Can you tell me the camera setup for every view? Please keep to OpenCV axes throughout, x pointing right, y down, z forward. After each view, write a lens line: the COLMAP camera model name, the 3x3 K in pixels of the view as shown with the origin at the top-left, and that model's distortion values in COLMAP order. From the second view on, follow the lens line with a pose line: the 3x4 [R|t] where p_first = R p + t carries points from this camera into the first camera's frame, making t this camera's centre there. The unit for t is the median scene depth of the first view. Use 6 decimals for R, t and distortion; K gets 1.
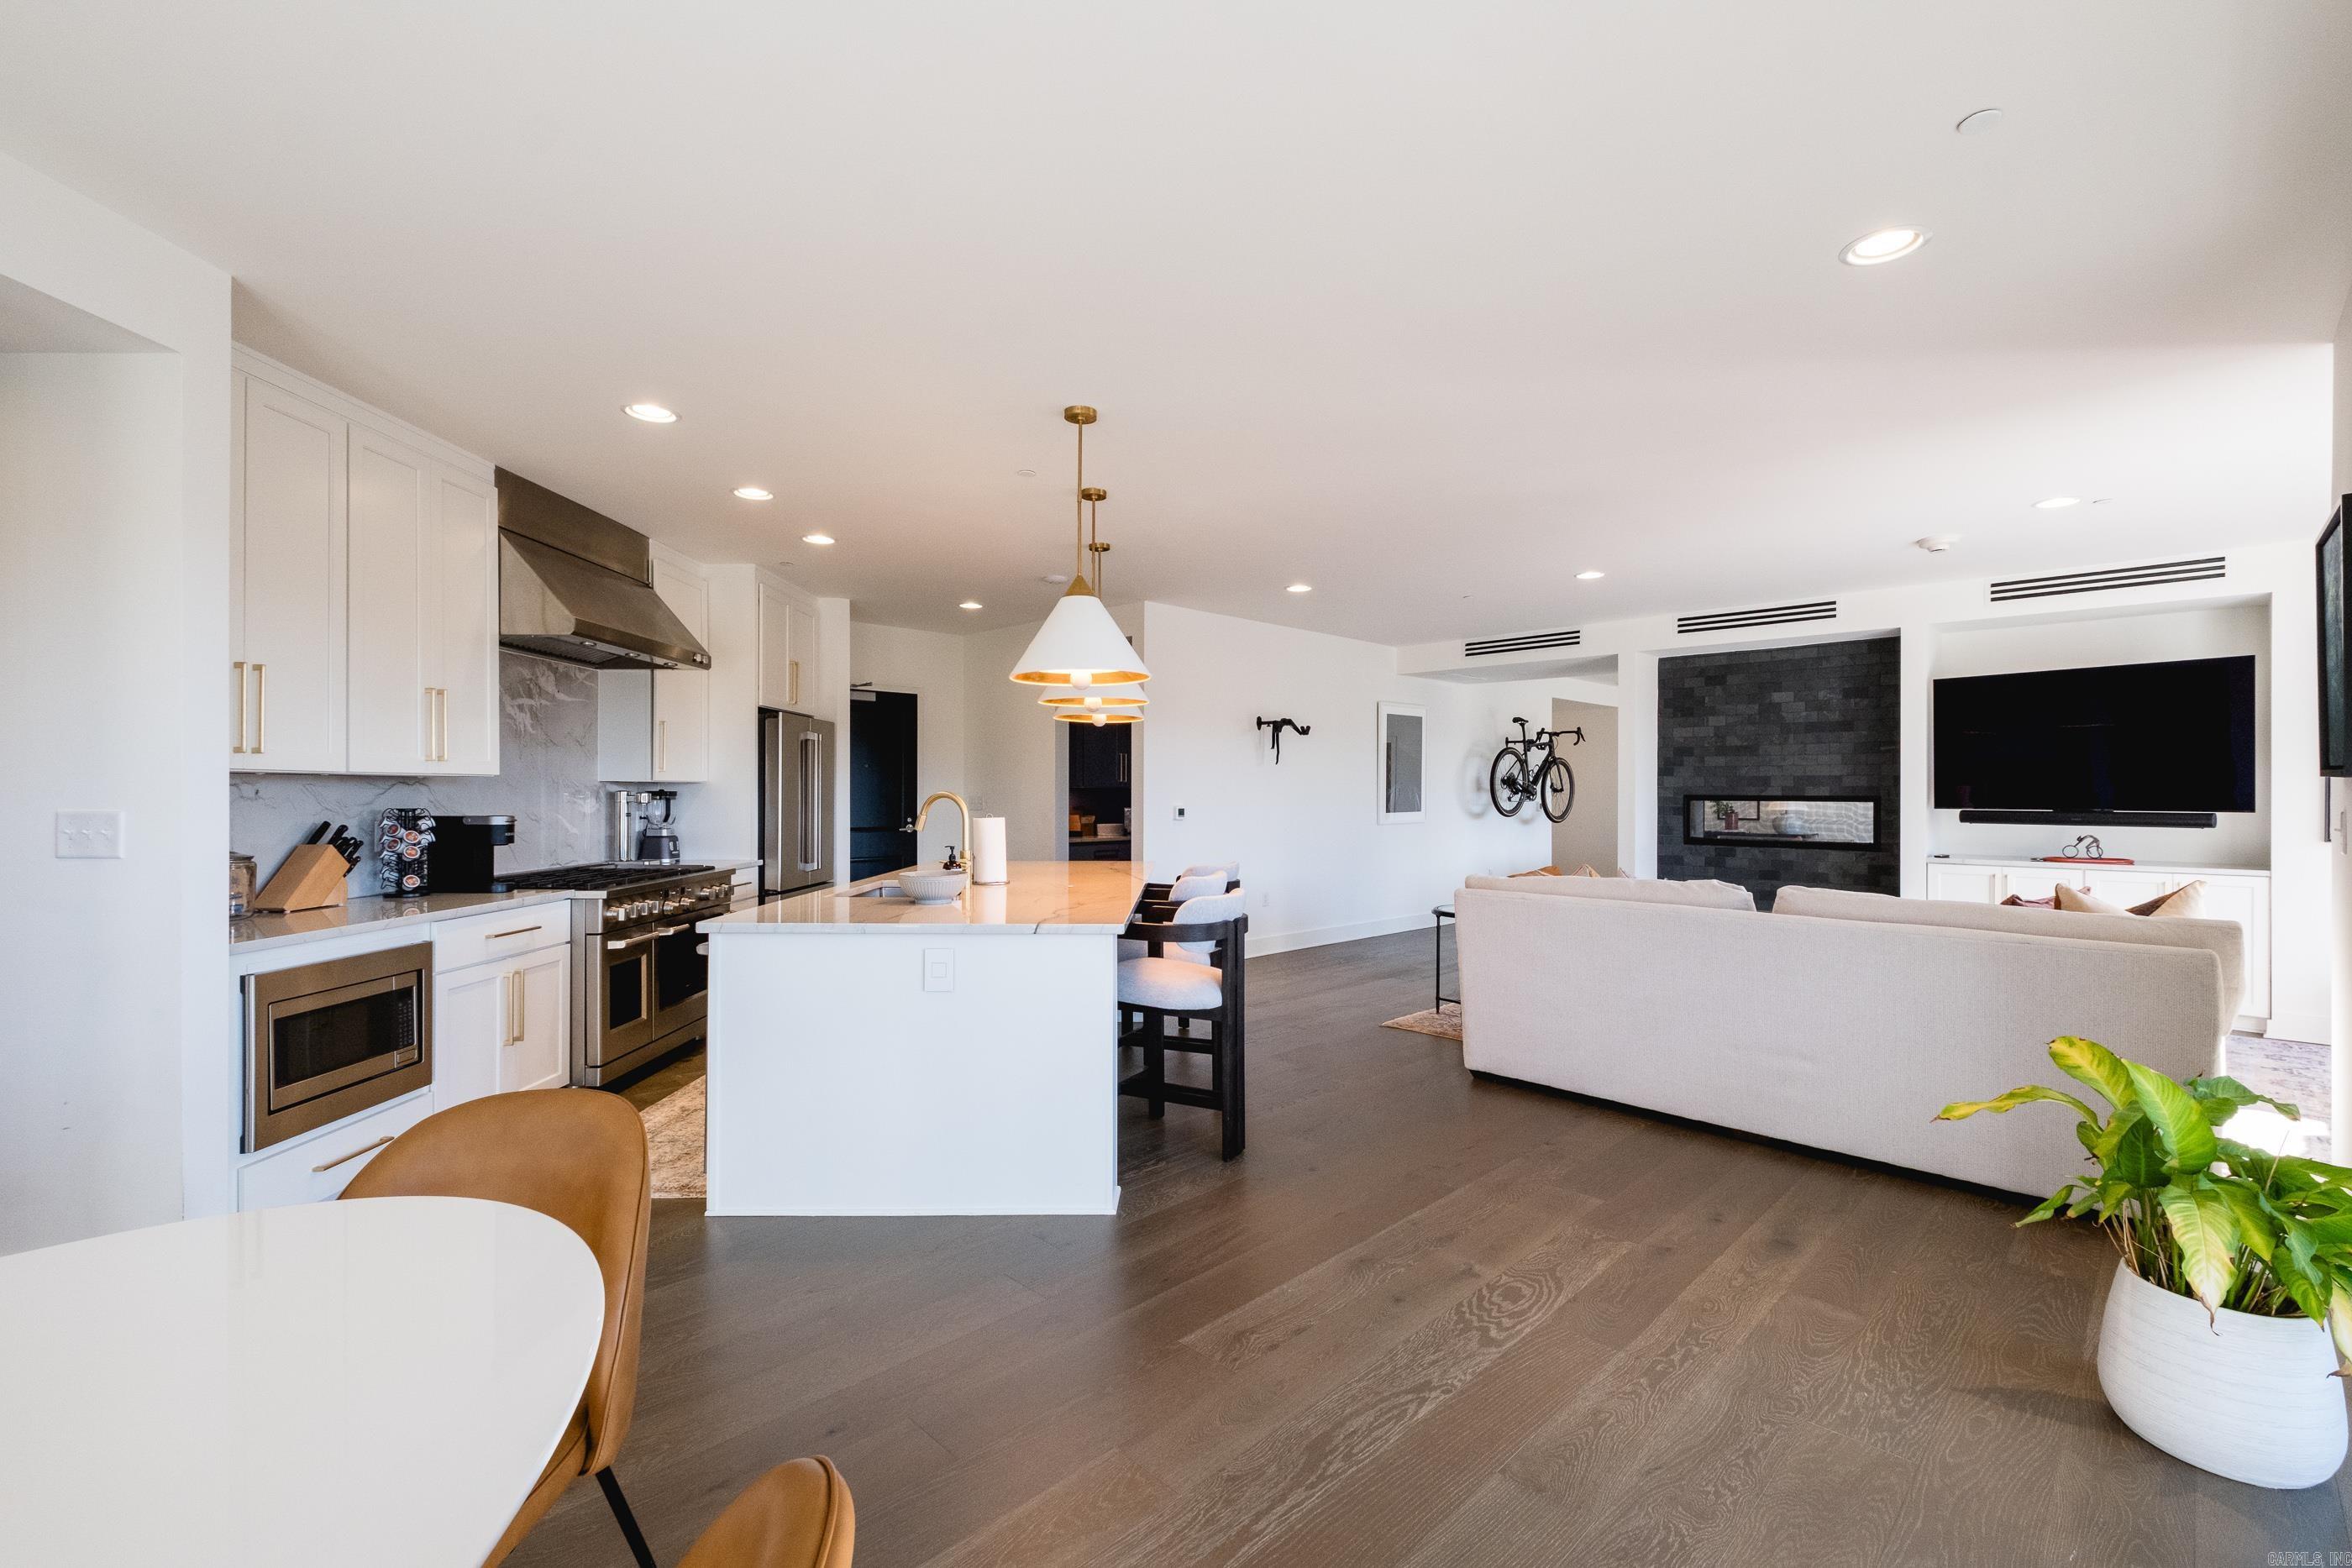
lens RADIAL K [[1009.4, 0, 1184.6], [0, 1009.4, 799.9], [0, 0, 1]] dist [0.014749, 0.000023]
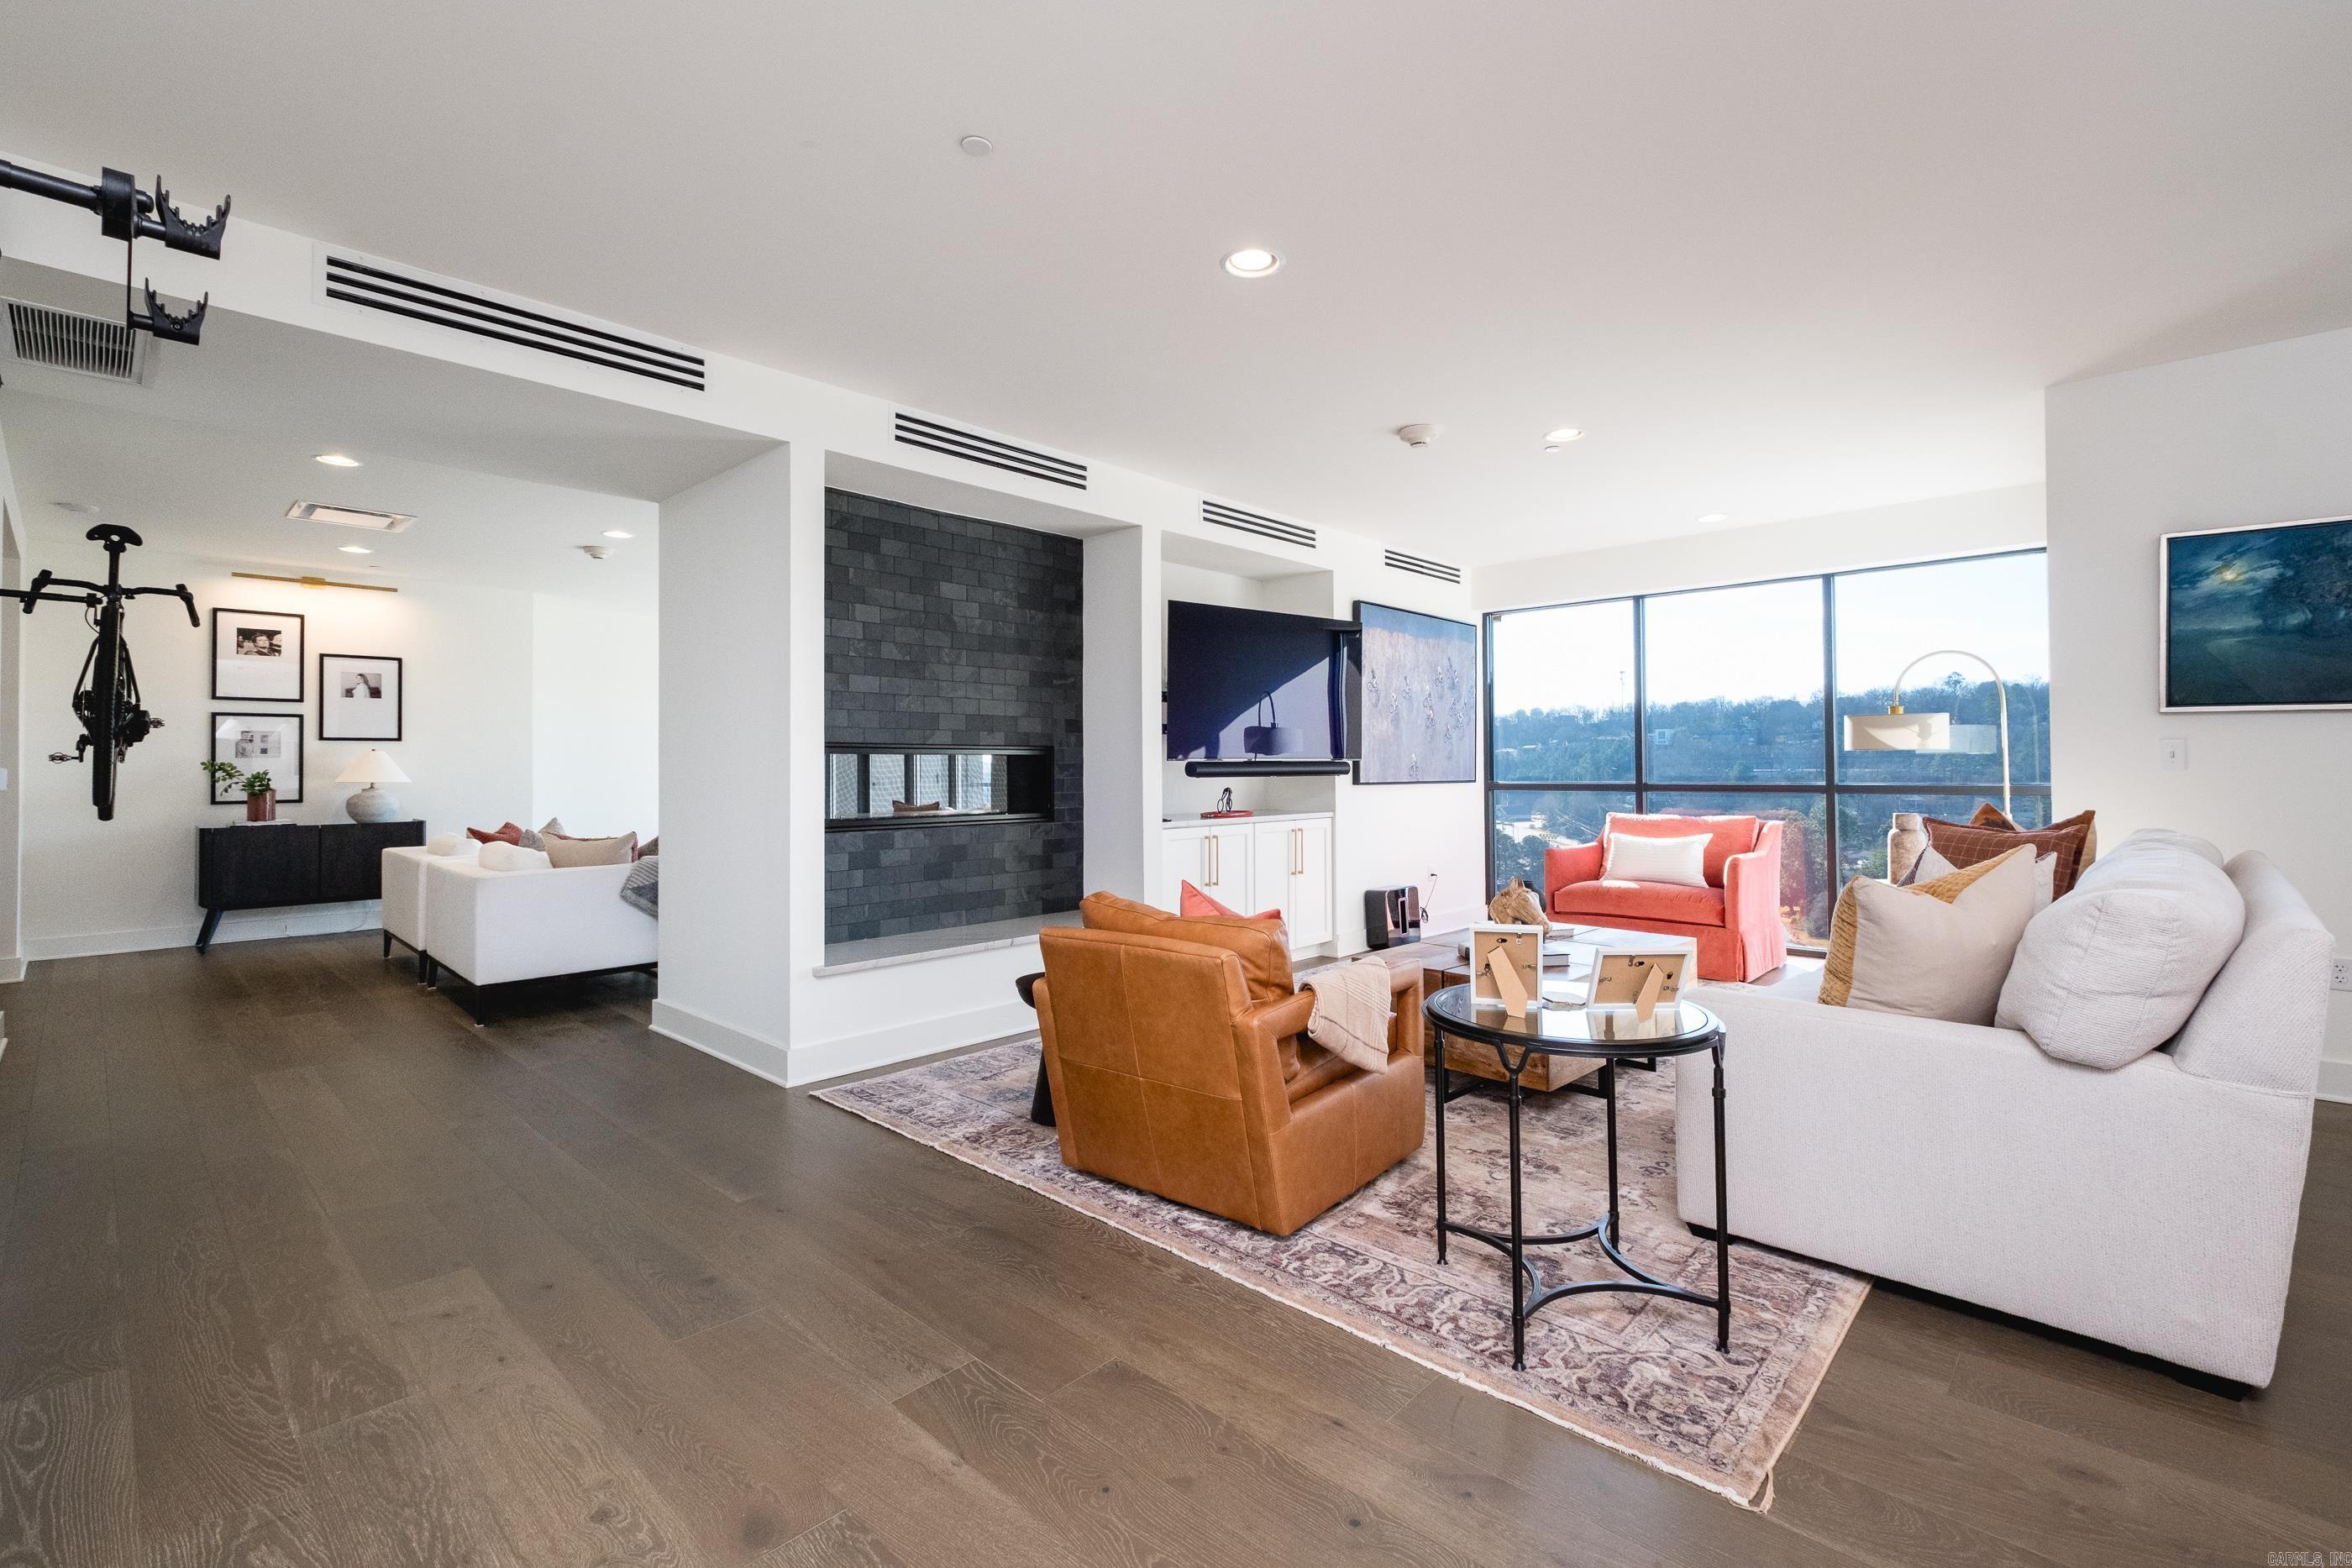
lens RADIAL K [[1034.2, 0, 1188.7], [0, 1034.2, 756.7], [0, 0, 1]] dist [-0.001754, -0.000894]
pose [[-0.037603, 0.009686, 0.999246, -0.093644], [0.014441, 0.999854, -0.009148, 0.015885], [-0.999188, 0.014086, -0.037738, 1.209538]]
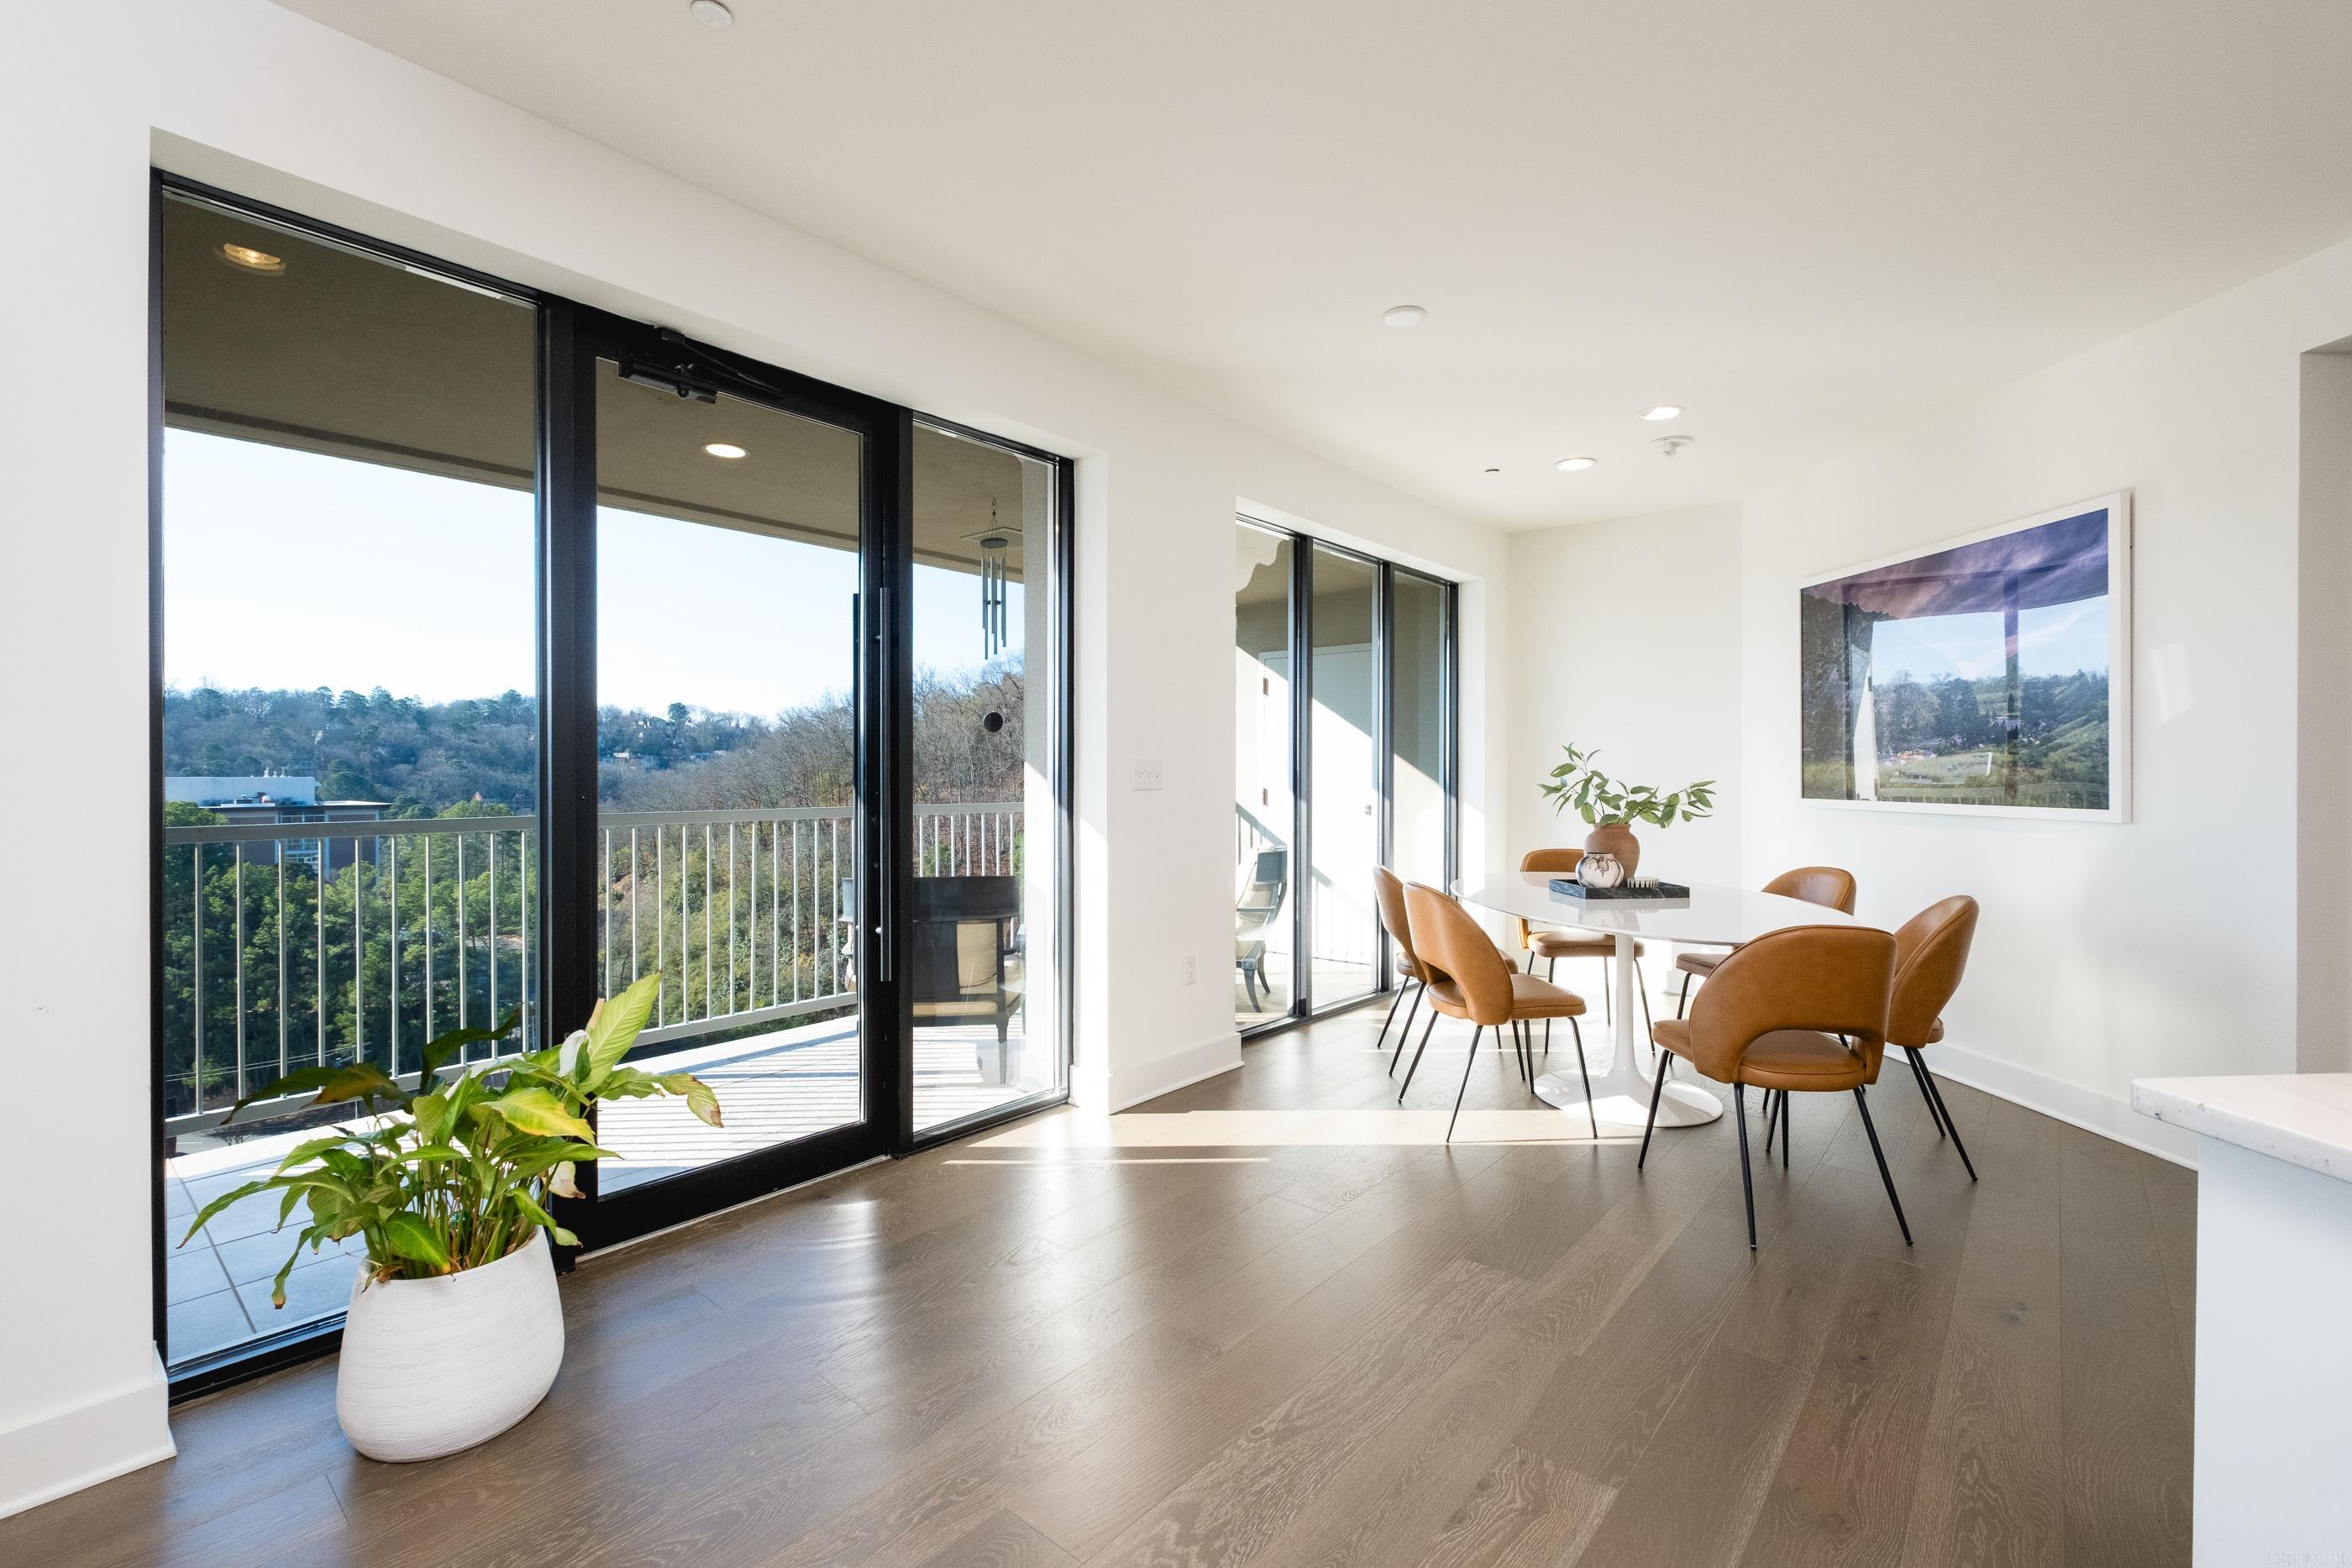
lens RADIAL K [[1022.1, 0, 1186.0], [0, 1022.1, 778.7], [0, 0, 1]] dist [-0.001725, -0.000684]
pose [[-0.997019, -0.001373, -0.077143, 0.155580], [-0.002375, 0.999914, 0.012904, 0.012170], [0.077118, 0.013048, -0.996937, 0.746360]]
